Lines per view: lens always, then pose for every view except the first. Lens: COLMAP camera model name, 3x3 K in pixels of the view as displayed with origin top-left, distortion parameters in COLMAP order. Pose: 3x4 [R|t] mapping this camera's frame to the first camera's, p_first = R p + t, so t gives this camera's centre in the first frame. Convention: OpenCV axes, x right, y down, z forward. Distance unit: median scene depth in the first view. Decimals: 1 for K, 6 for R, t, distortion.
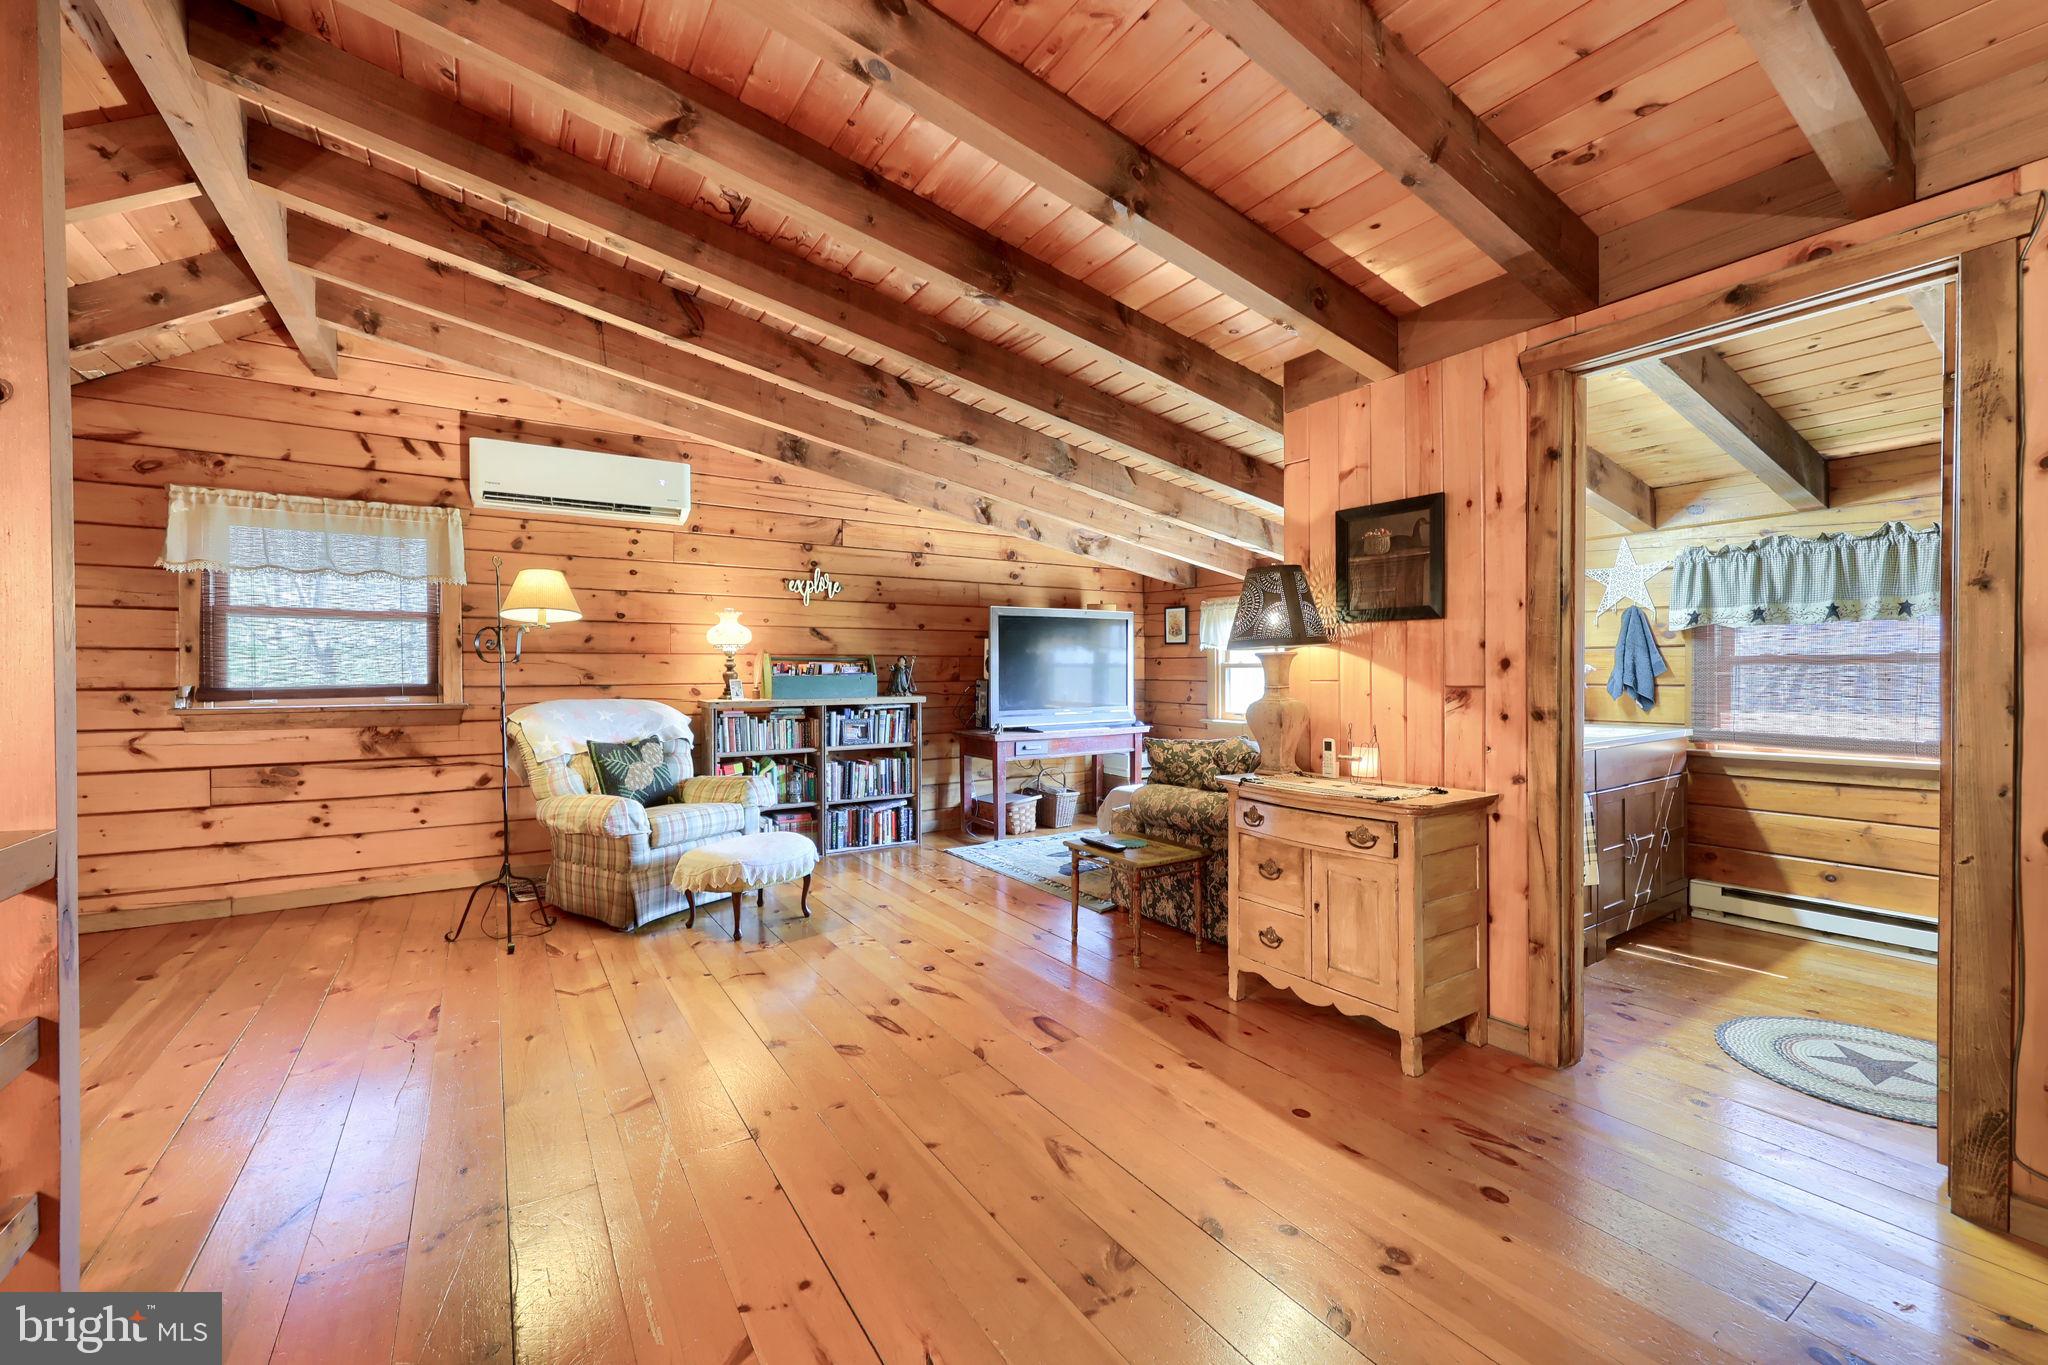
lens RADIAL K [[840.7, 0, 1024.8], [0, 840.7, 683.3], [0, 0, 1]] dist [-0.006535, 0.000309]
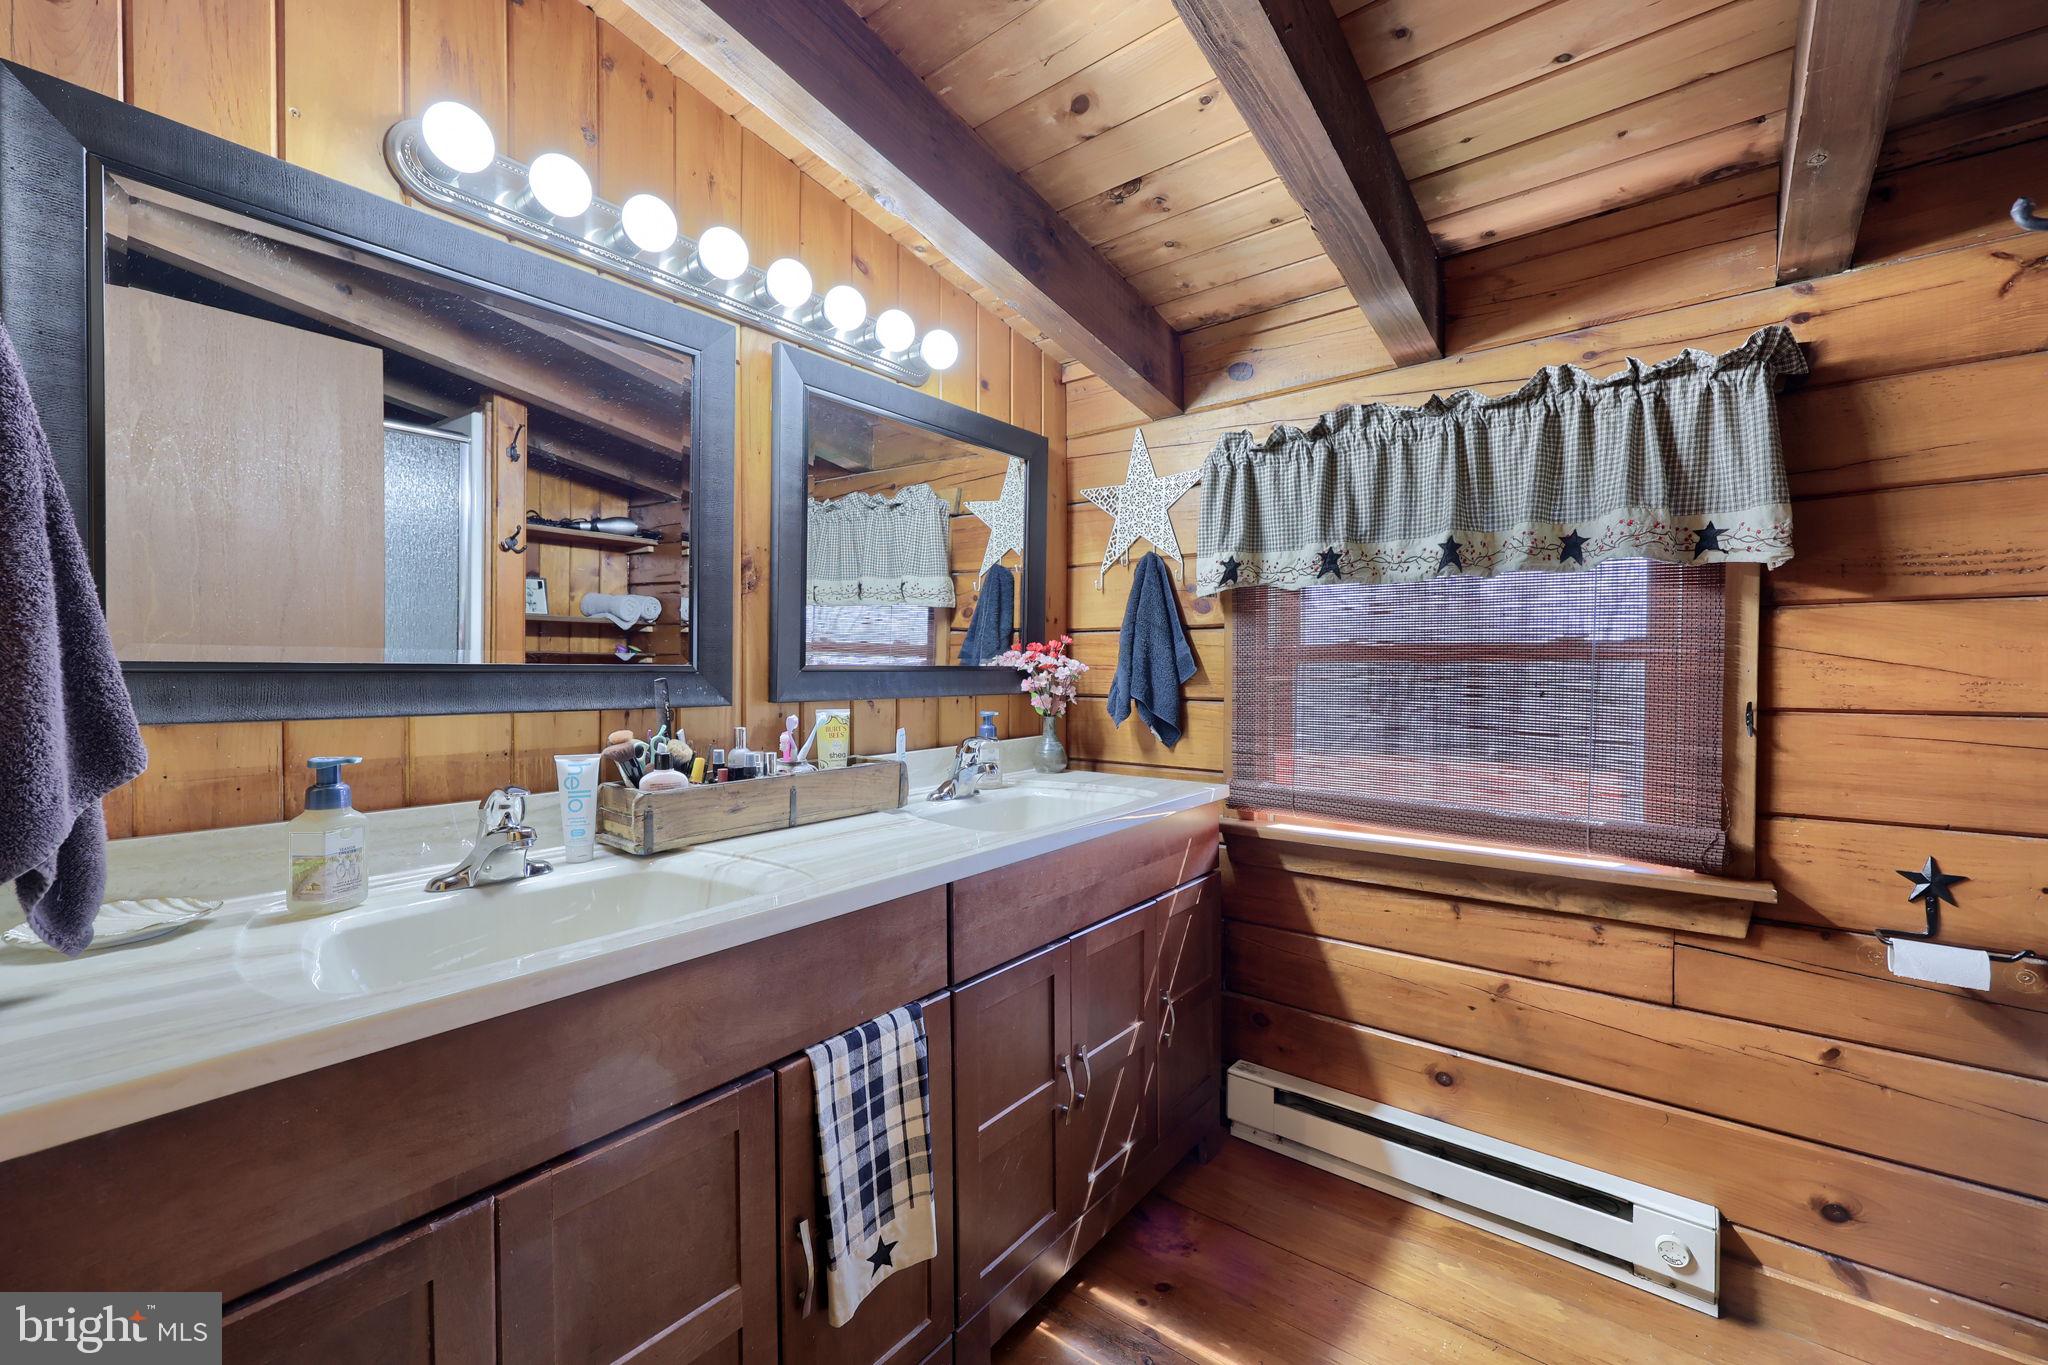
lens RADIAL K [[840.7, 0, 1023.0], [0, 840.7, 680.6], [0, 0, 1]] dist [-0.006535, 0.000309]
pose [[0.952401, 0.003455, 0.304830, 0.539376], [-0.003811, 0.999993, 0.000572, -0.010603], [-0.304826, -0.001706, 0.952407, 0.566632]]
